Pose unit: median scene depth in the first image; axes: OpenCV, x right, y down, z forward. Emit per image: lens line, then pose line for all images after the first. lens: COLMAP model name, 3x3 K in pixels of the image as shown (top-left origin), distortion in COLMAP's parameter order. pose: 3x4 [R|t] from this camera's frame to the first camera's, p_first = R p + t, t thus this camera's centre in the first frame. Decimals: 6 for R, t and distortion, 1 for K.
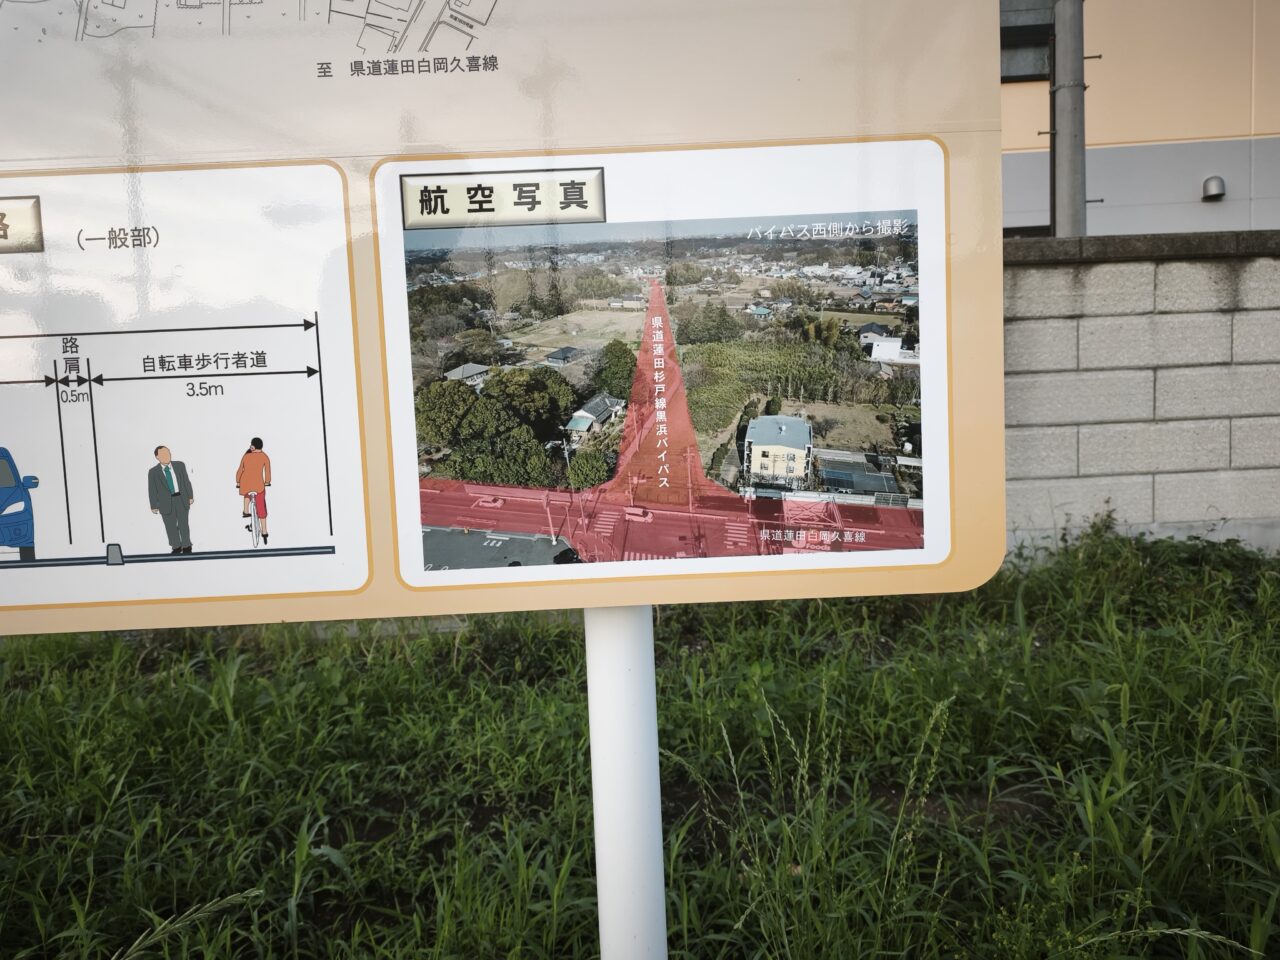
lens RADIAL K [[851.2, 0, 642.9], [0, 851.2, 473.9], [0, 0, 1]] dist [0.050452, -0.055650]
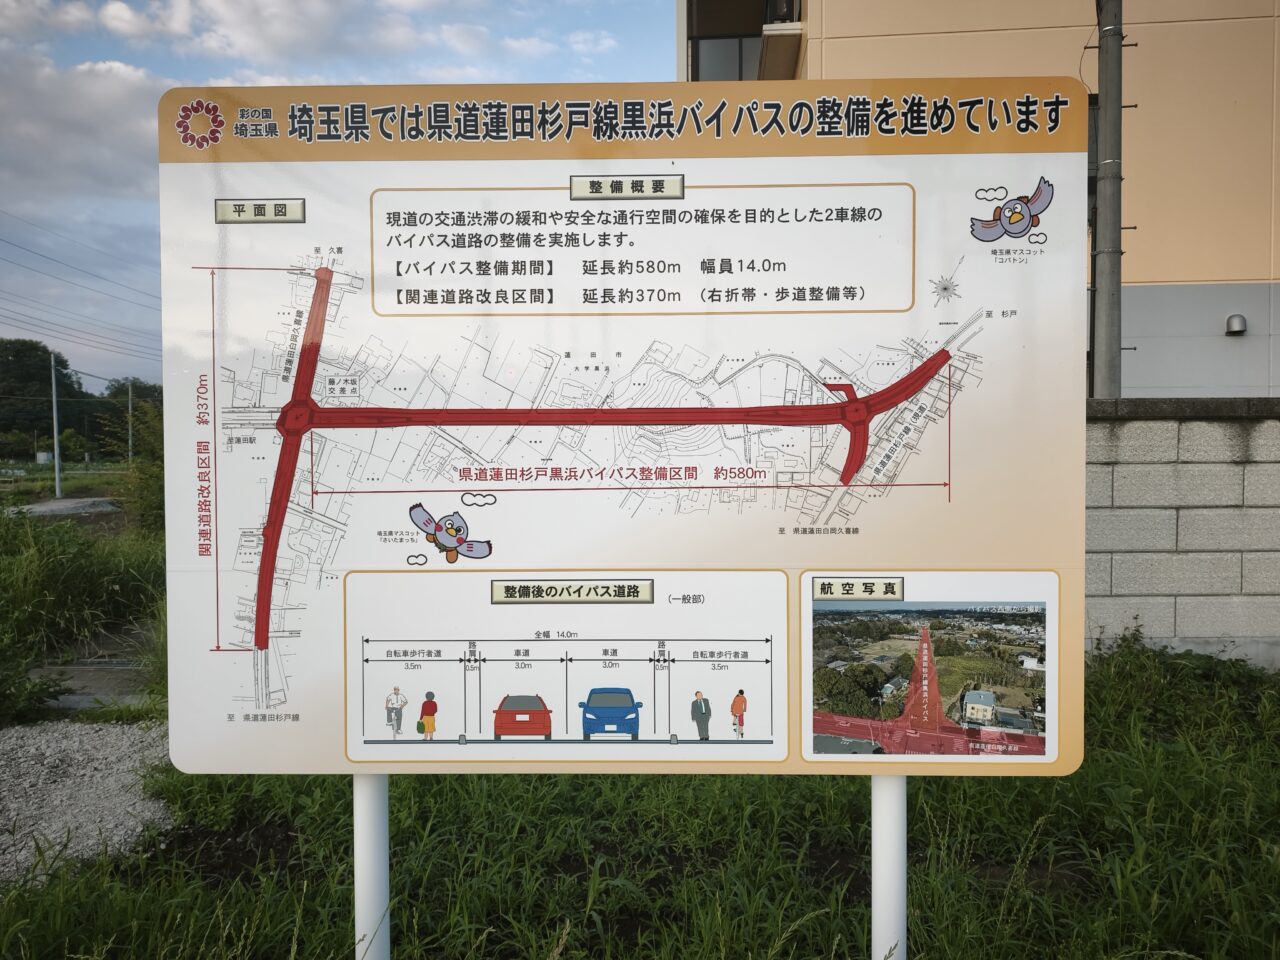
lens RADIAL K [[846.4, 0, 647.2], [0, 846.4, 477.4], [0, 0, 1]] dist [0.046557, -0.044932]
pose [[0.998872, 0.039077, -0.026986, -0.643577], [-0.040240, 0.998220, -0.044018, -0.476151], [0.025218, 0.045054, 0.998666, -1.209273]]
